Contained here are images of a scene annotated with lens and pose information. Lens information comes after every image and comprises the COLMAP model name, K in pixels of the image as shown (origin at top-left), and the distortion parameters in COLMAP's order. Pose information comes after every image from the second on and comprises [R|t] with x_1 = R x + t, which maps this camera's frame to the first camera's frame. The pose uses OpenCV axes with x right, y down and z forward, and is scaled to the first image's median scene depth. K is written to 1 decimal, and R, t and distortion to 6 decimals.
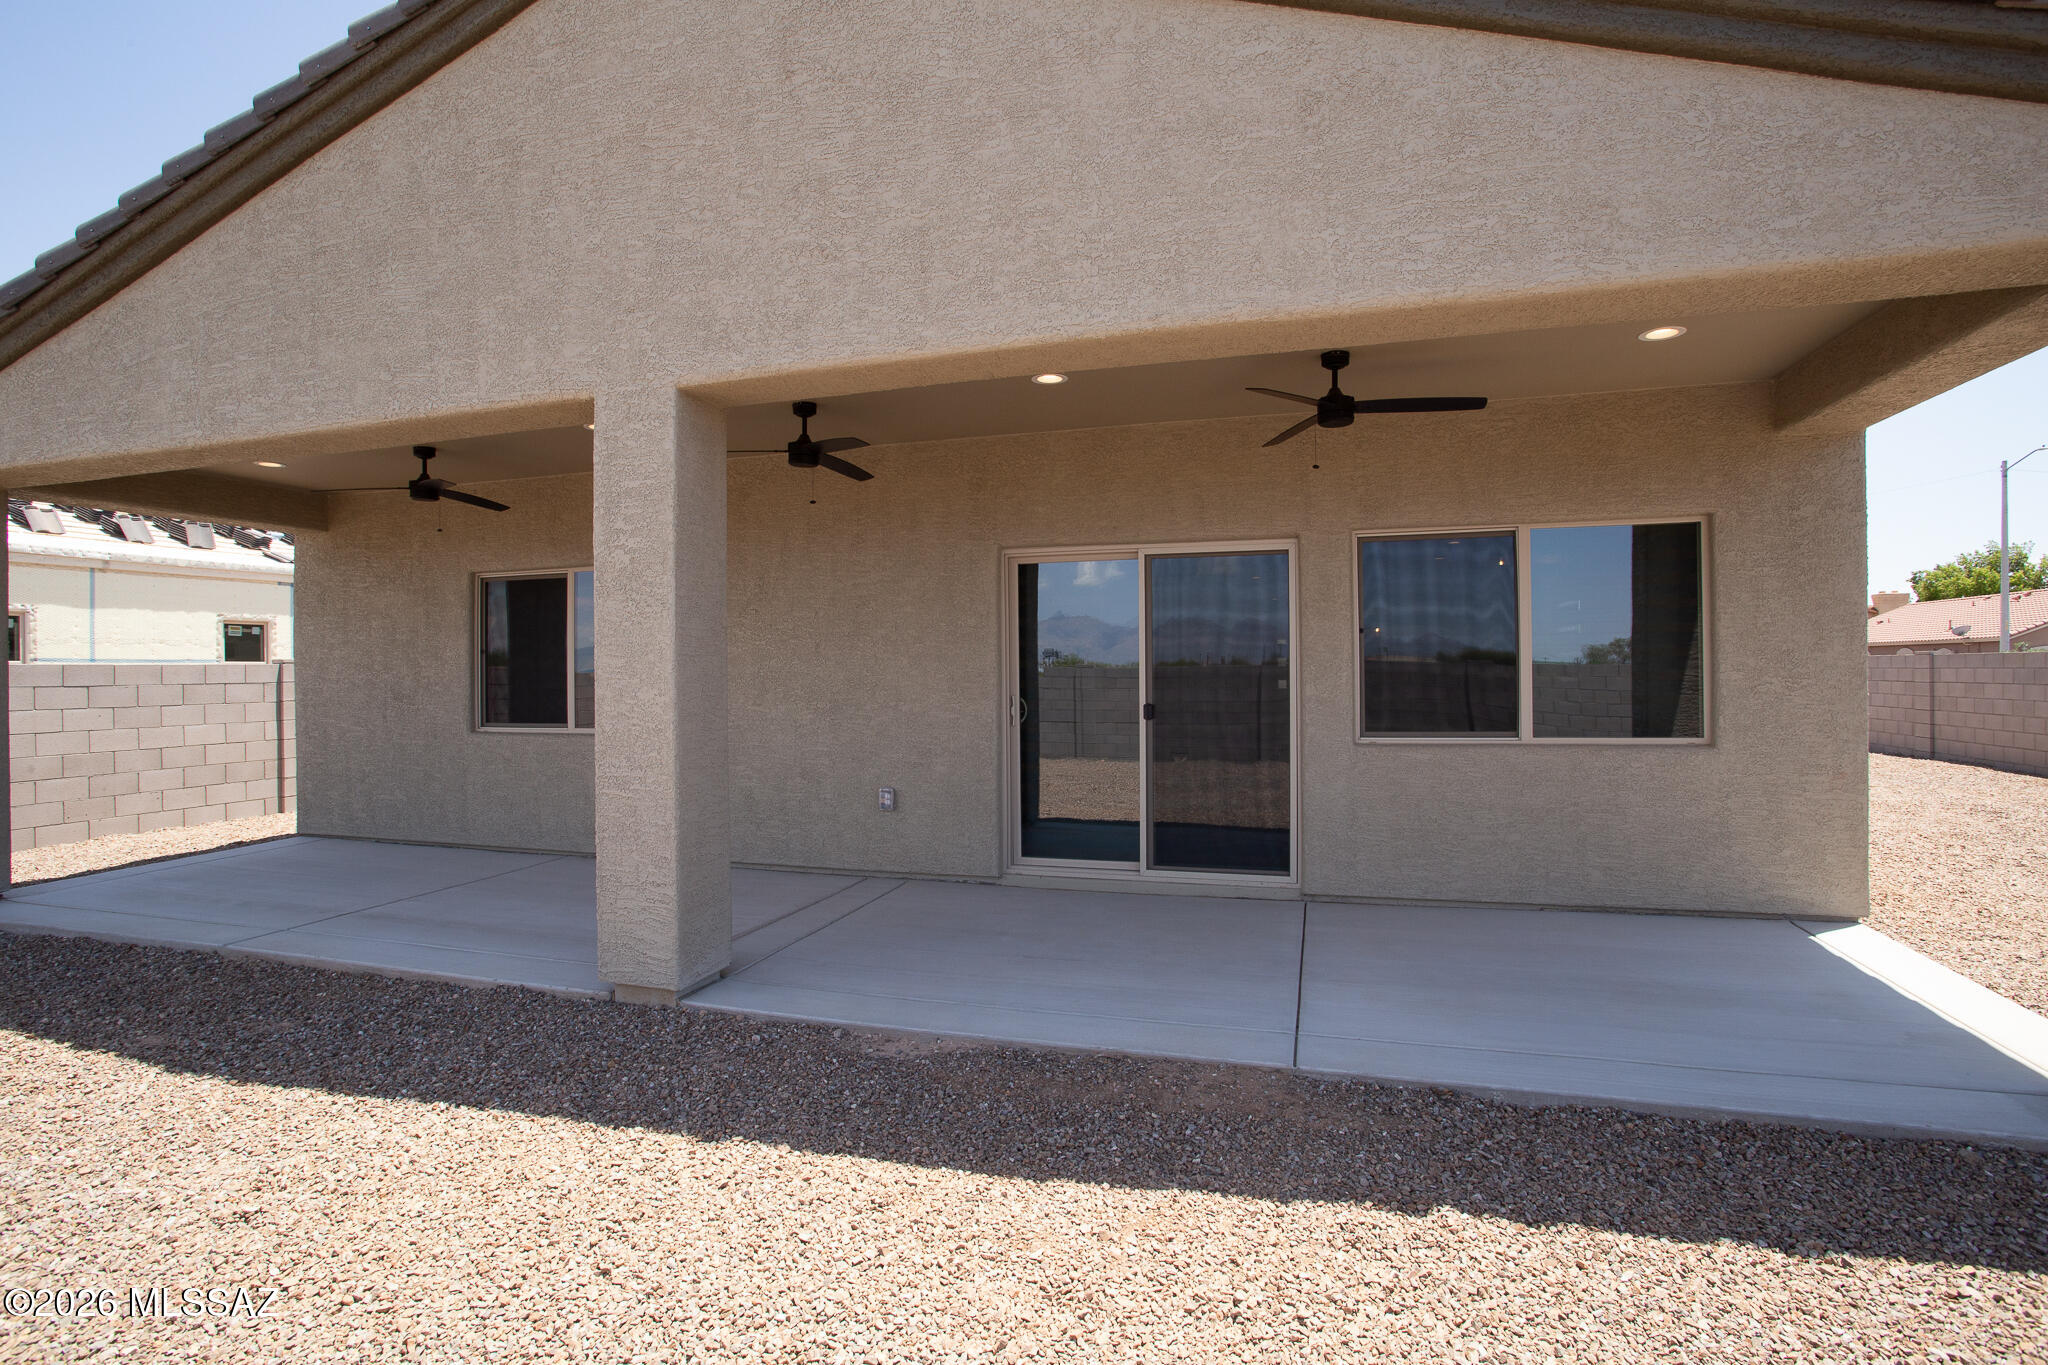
lens RADIAL K [[994.9, 0, 1028.7], [0, 994.9, 666.4], [0, 0, 1]] dist [-0.073674, 0.030841]
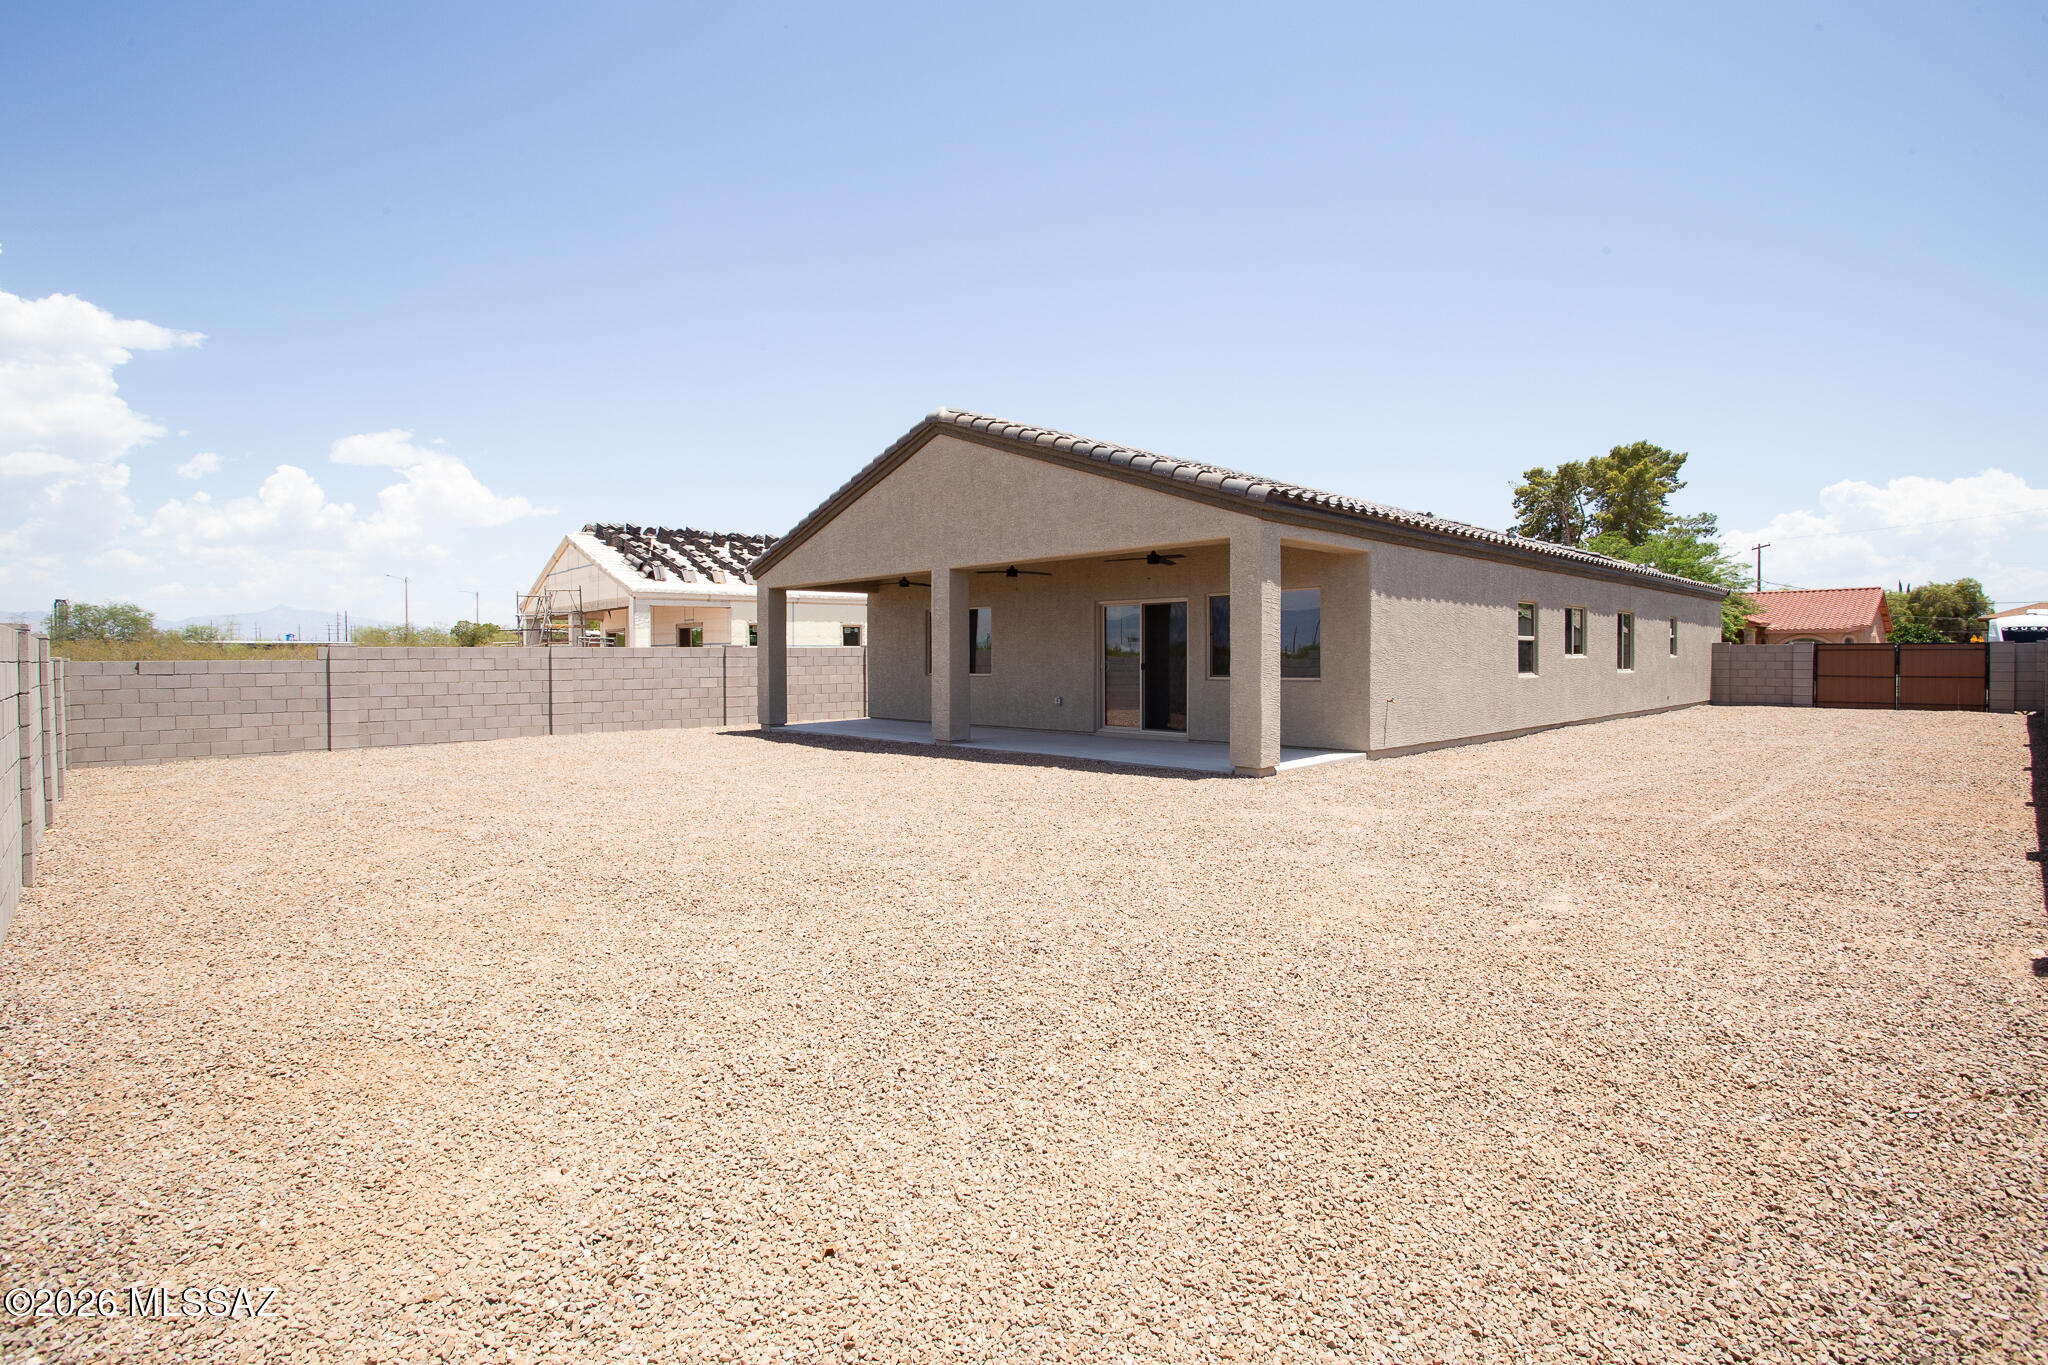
lens RADIAL K [[994.9, 0, 1028.7], [0, 994.9, 666.4], [0, 0, 1]] dist [-0.073674, 0.030841]
pose [[0.872382, 0.010813, -0.488706, 1.350451], [-0.003904, 0.999878, 0.015154, 0.010465], [0.488810, -0.011312, 0.872317, -1.632047]]
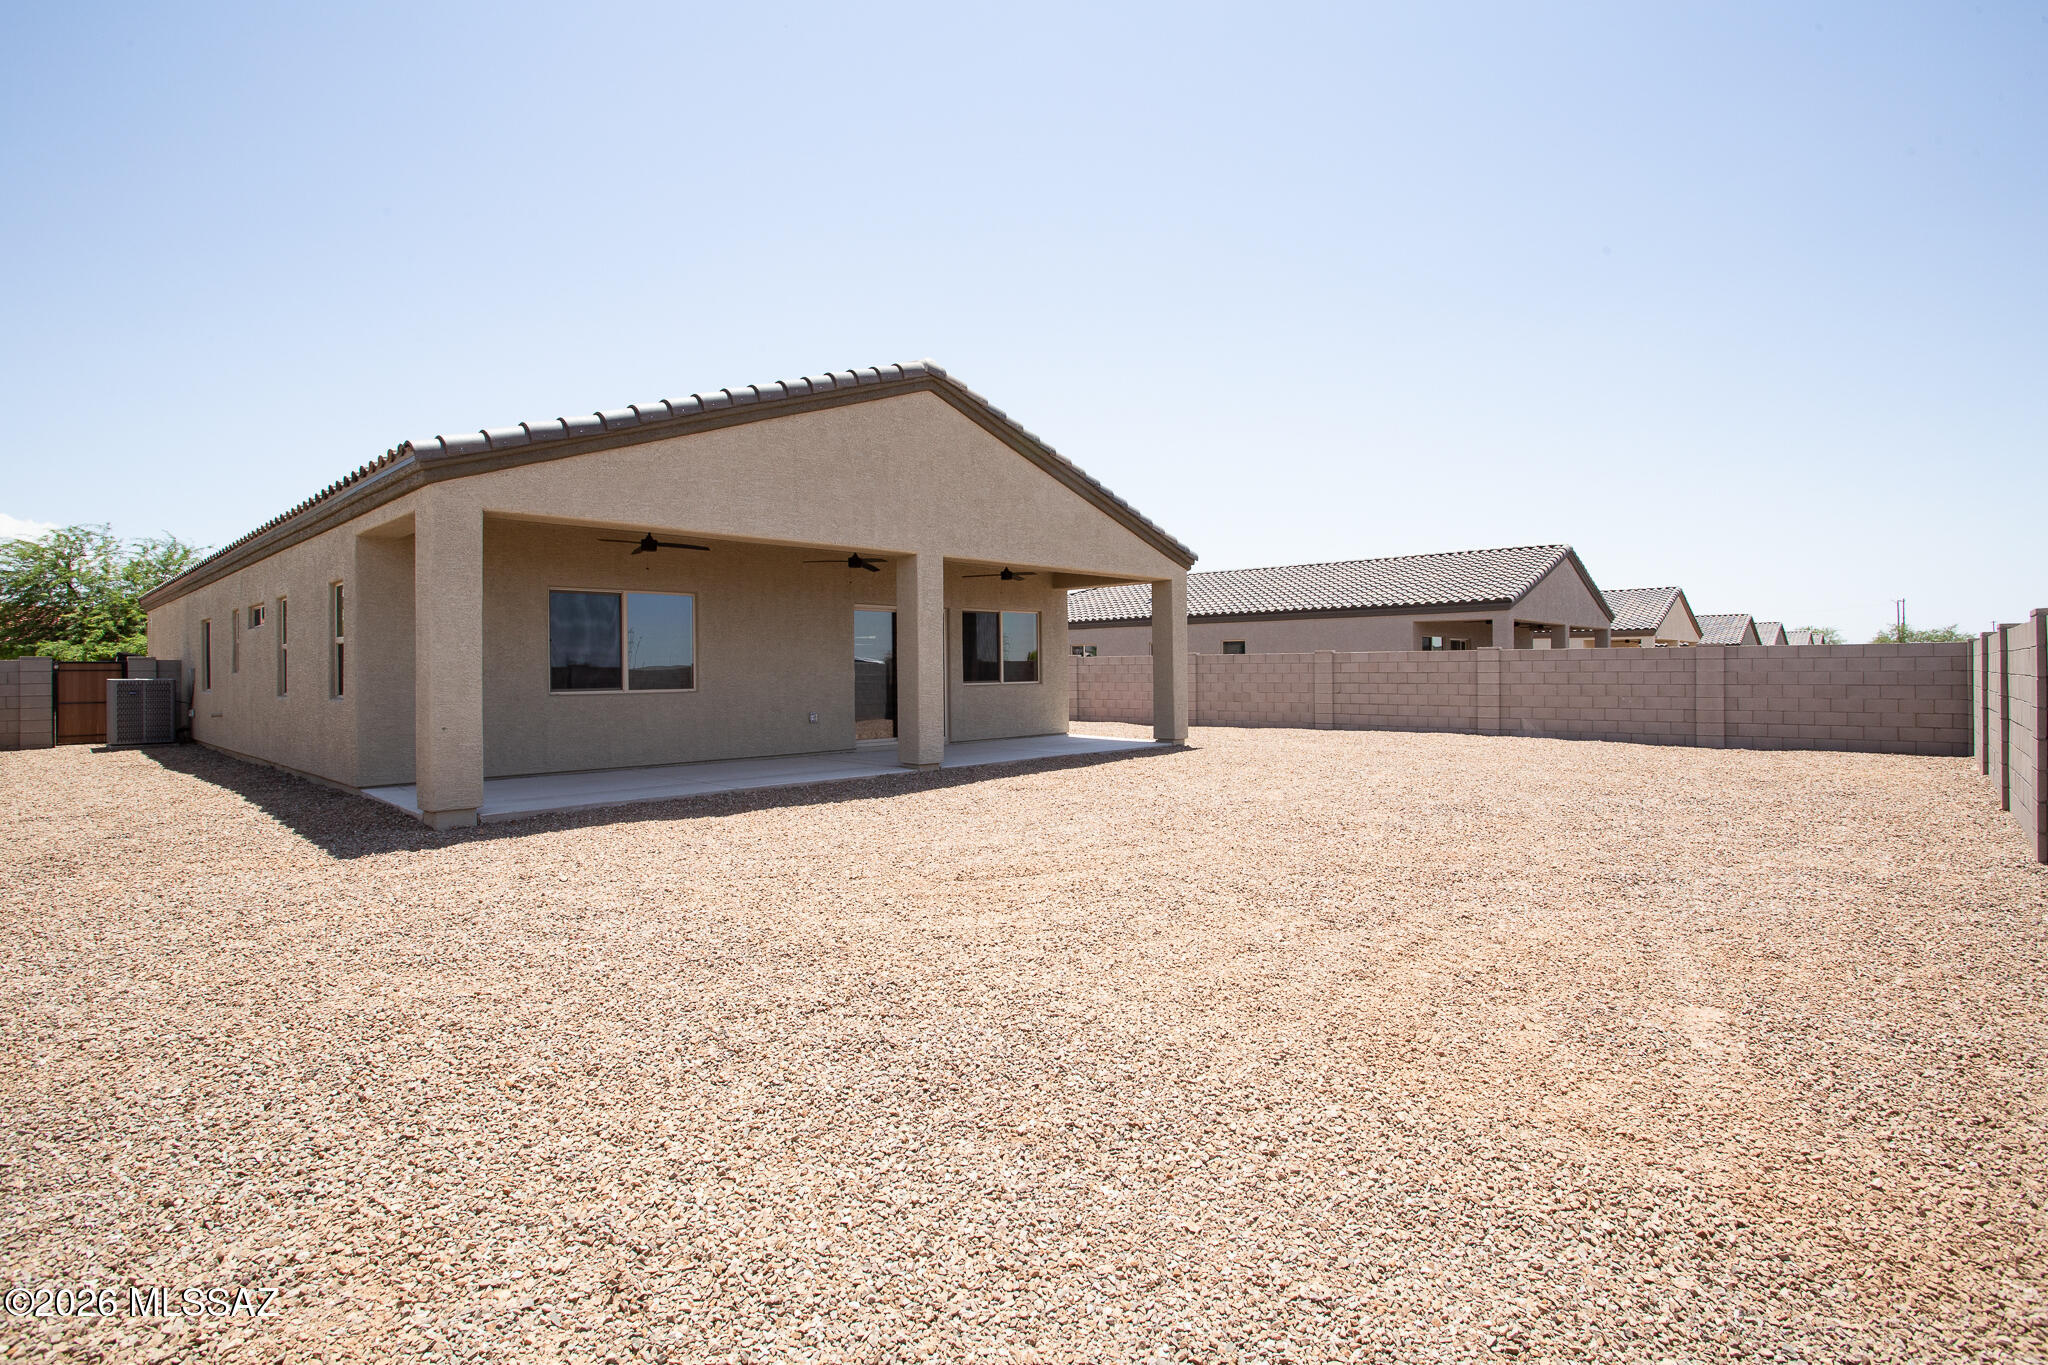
lens RADIAL K [[994.9, 0, 1028.7], [0, 994.9, 666.4], [0, 0, 1]] dist [-0.073674, 0.030841]
pose [[0.438220, 0.010473, 0.898807, -2.410662], [0.009436, 0.999823, -0.016251, 0.078668], [-0.898818, 0.015602, 0.438043, -0.437911]]
